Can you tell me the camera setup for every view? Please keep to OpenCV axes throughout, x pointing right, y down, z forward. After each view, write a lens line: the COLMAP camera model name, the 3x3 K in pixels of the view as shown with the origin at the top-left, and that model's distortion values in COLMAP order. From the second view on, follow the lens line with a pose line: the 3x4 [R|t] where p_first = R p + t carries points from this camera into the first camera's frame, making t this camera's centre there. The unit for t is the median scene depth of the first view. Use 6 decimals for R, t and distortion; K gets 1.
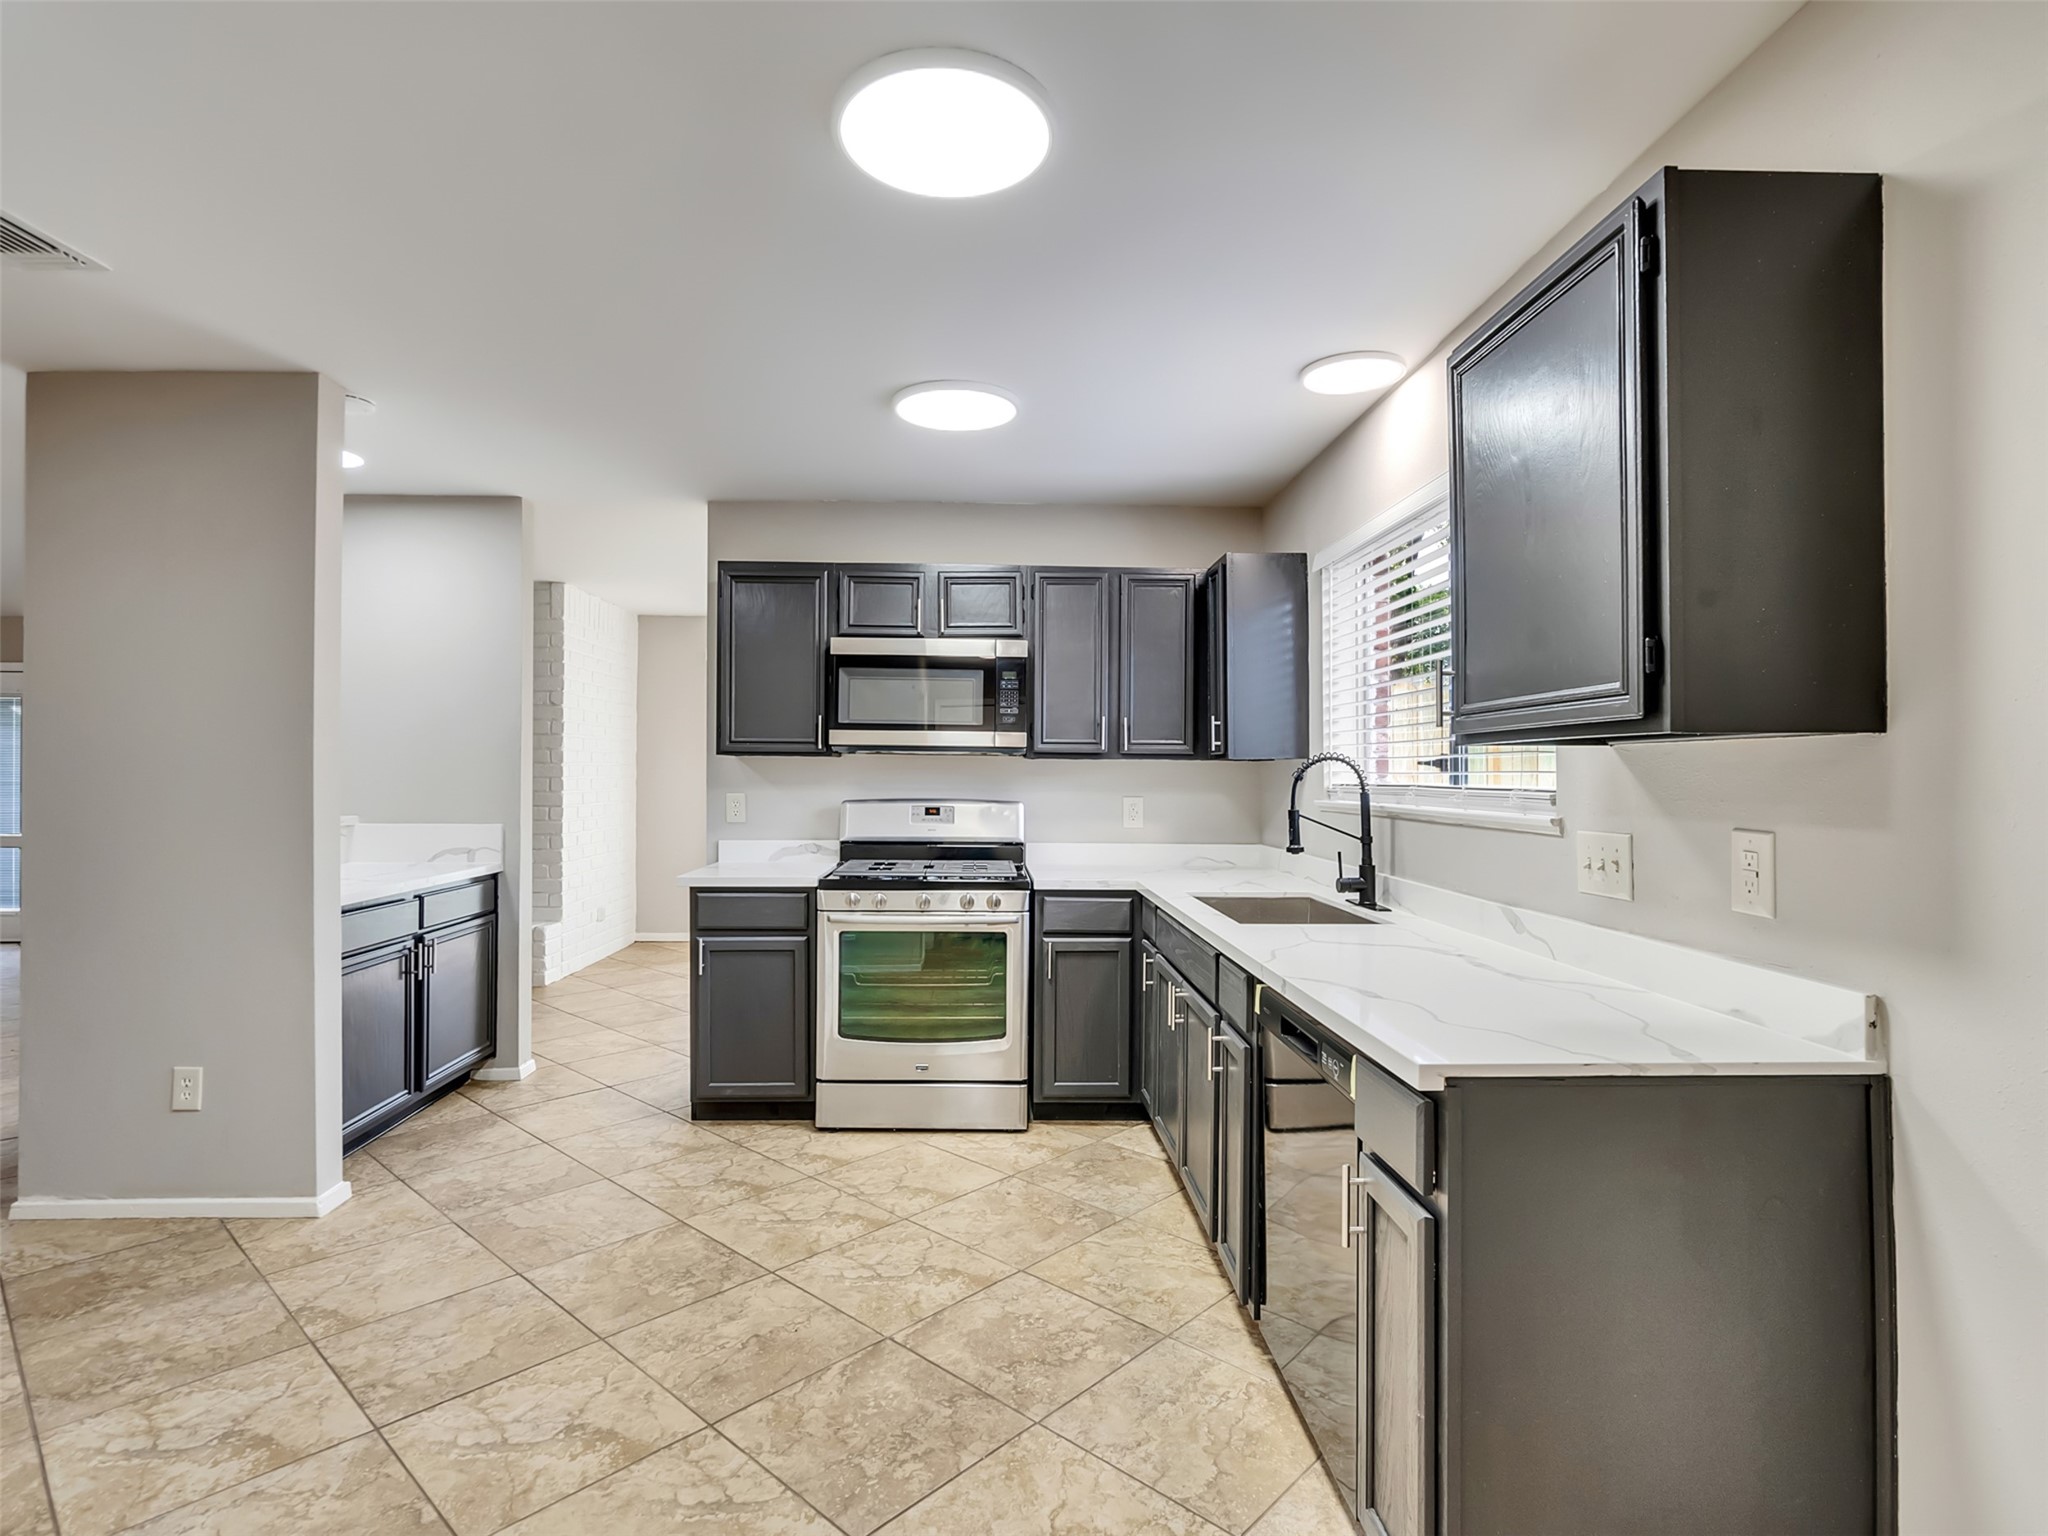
lens RADIAL K [[1044.8, 0, 1012.4], [0, 1044.8, 770.0], [0, 0, 1]] dist [-0.005258, 0.002241]
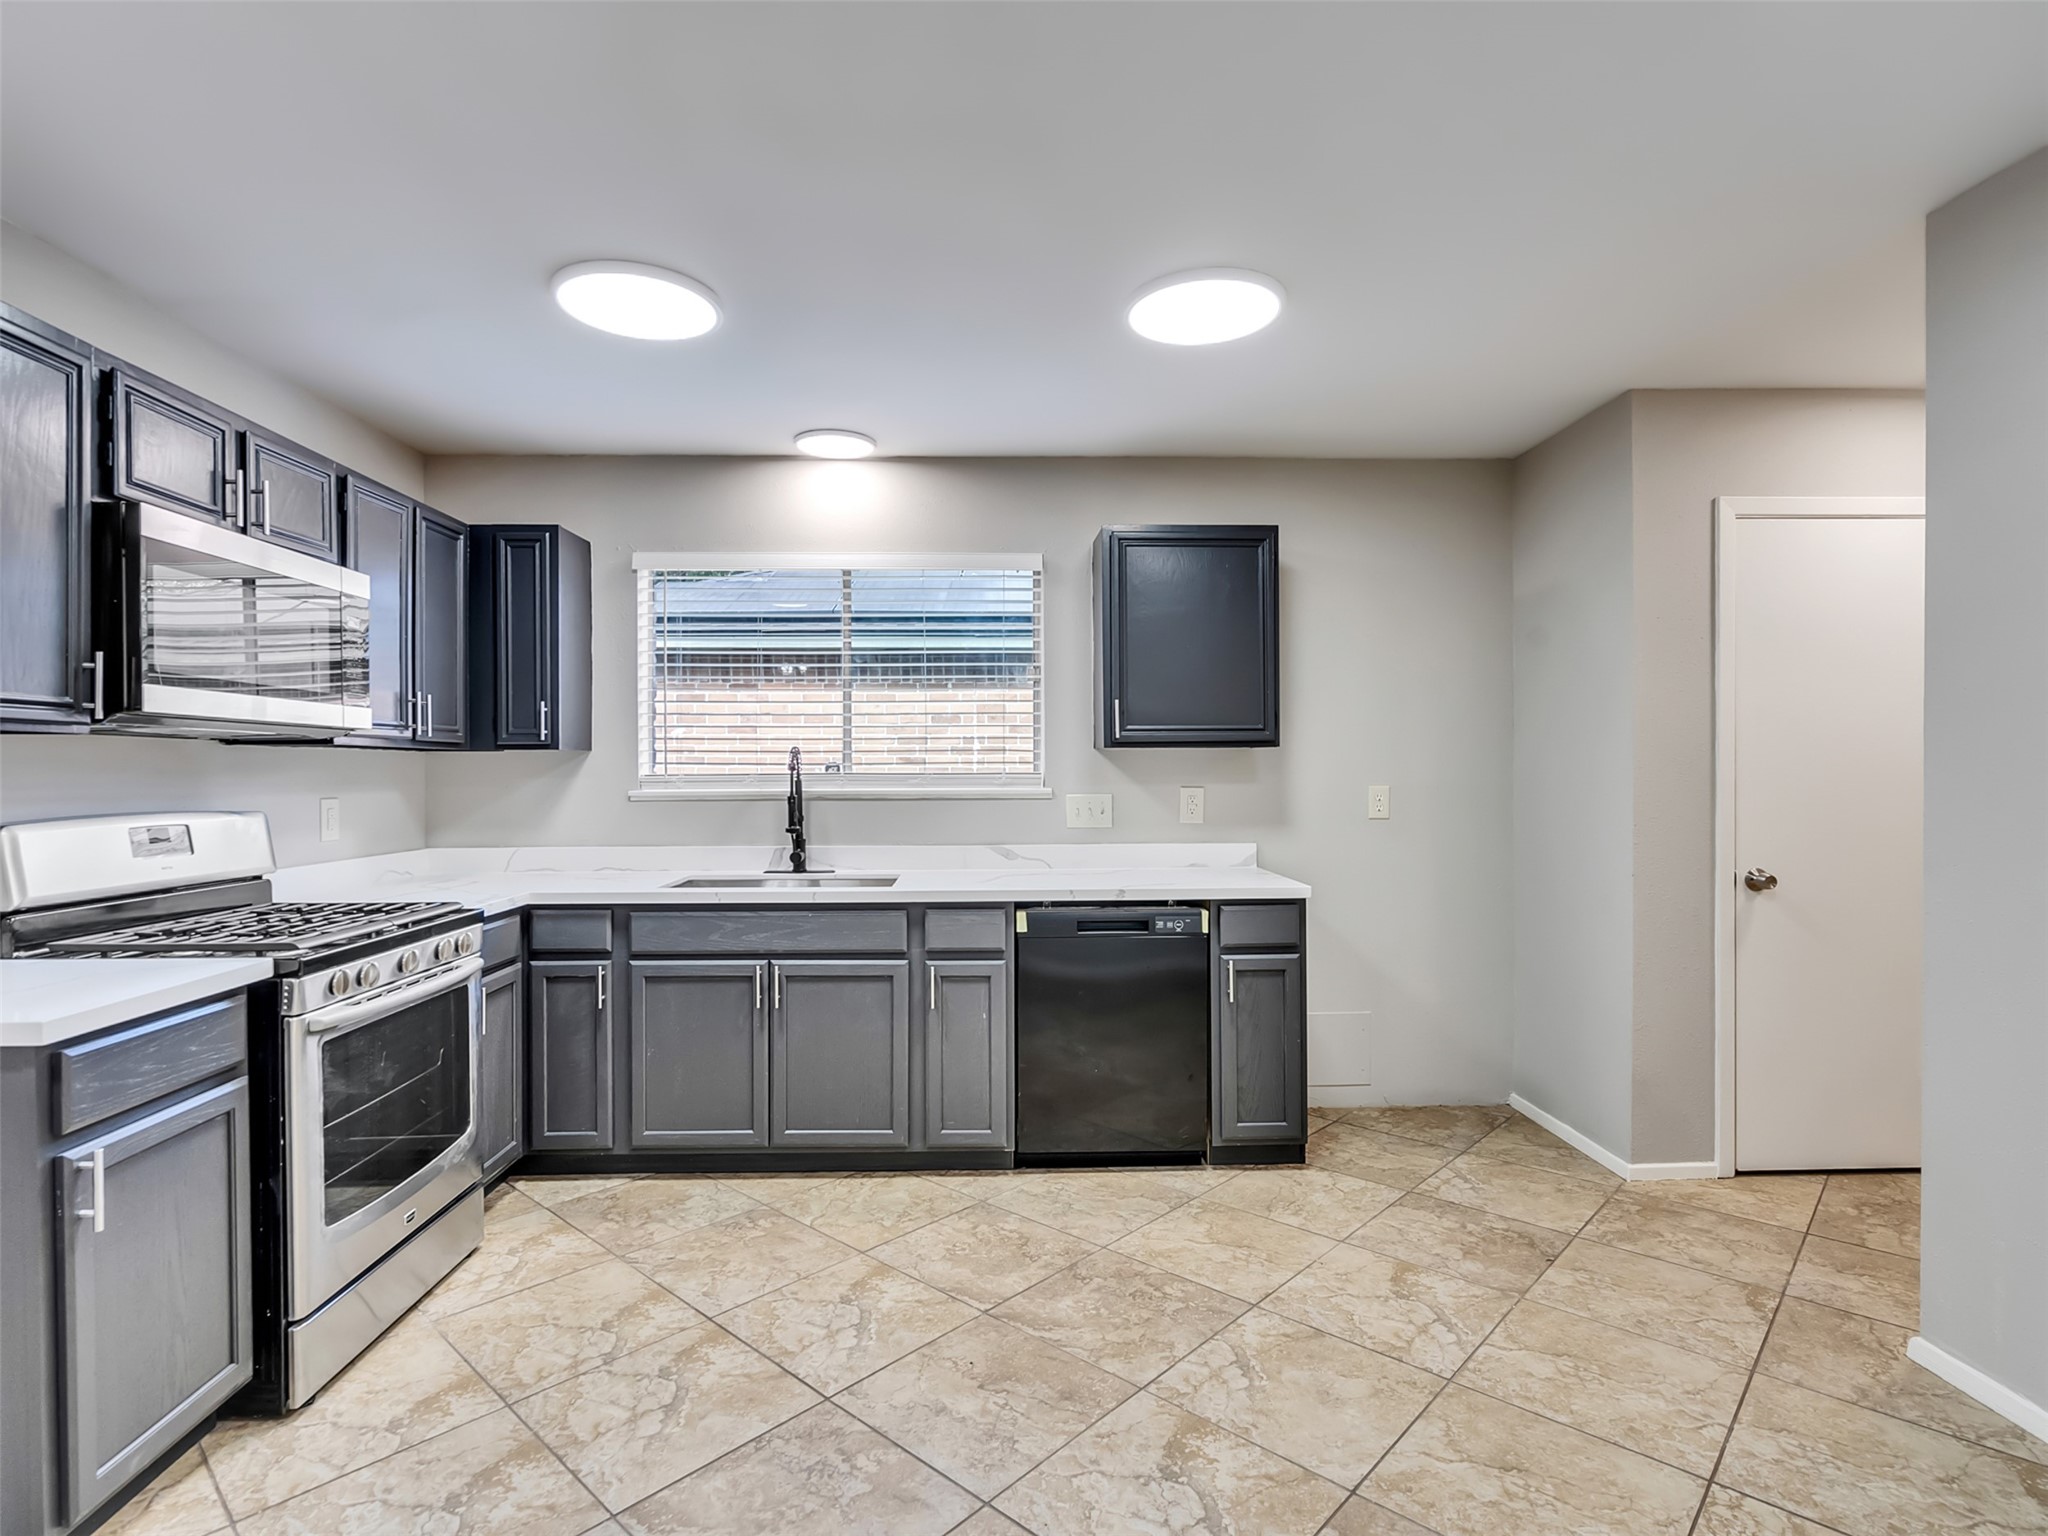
lens RADIAL K [[1044.8, 0, 1000.3], [0, 1044.8, 776.1], [0, 0, 1]] dist [-0.005258, 0.002241]
pose [[0.015469, -0.018451, 0.999710, -0.853572], [0.000101, 0.999830, 0.018452, -0.005353], [-0.999880, -0.000184, 0.015469, 0.722405]]
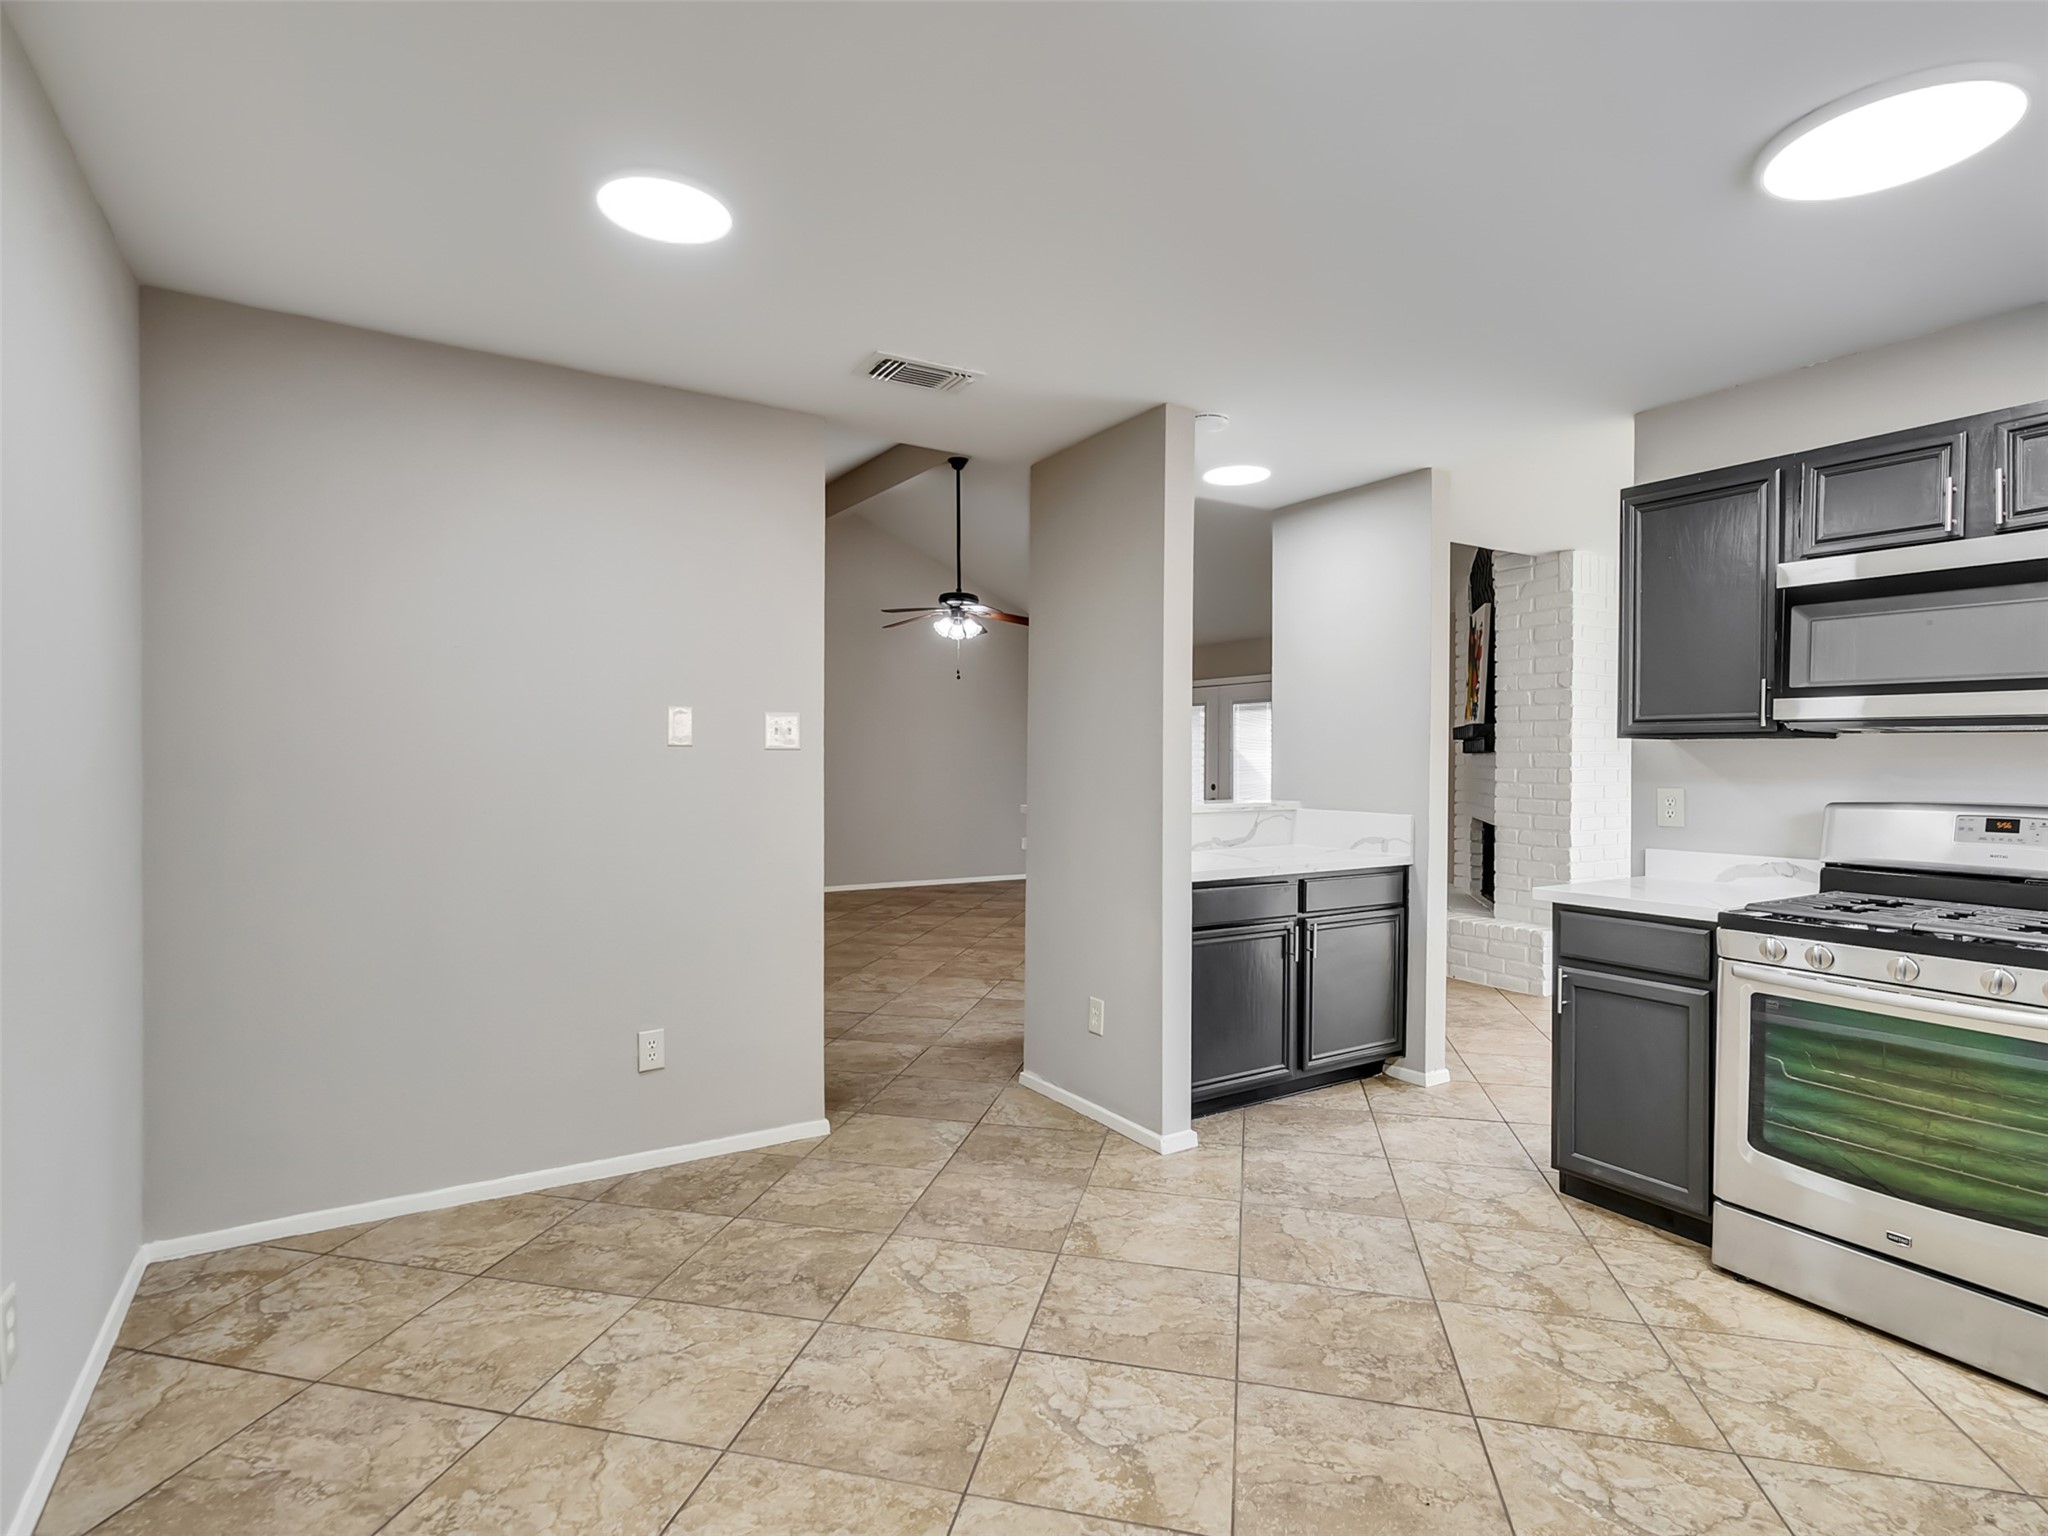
lens RADIAL K [[1044.8, 0, 1000.6], [0, 1044.8, 769.5], [0, 0, 1]] dist [-0.005258, 0.002241]
pose [[0.492011, 0.006587, -0.870564, 0.217883], [0.000538, 0.999969, 0.007870, 0.003135], [0.870589, -0.004341, 0.491992, 0.276643]]
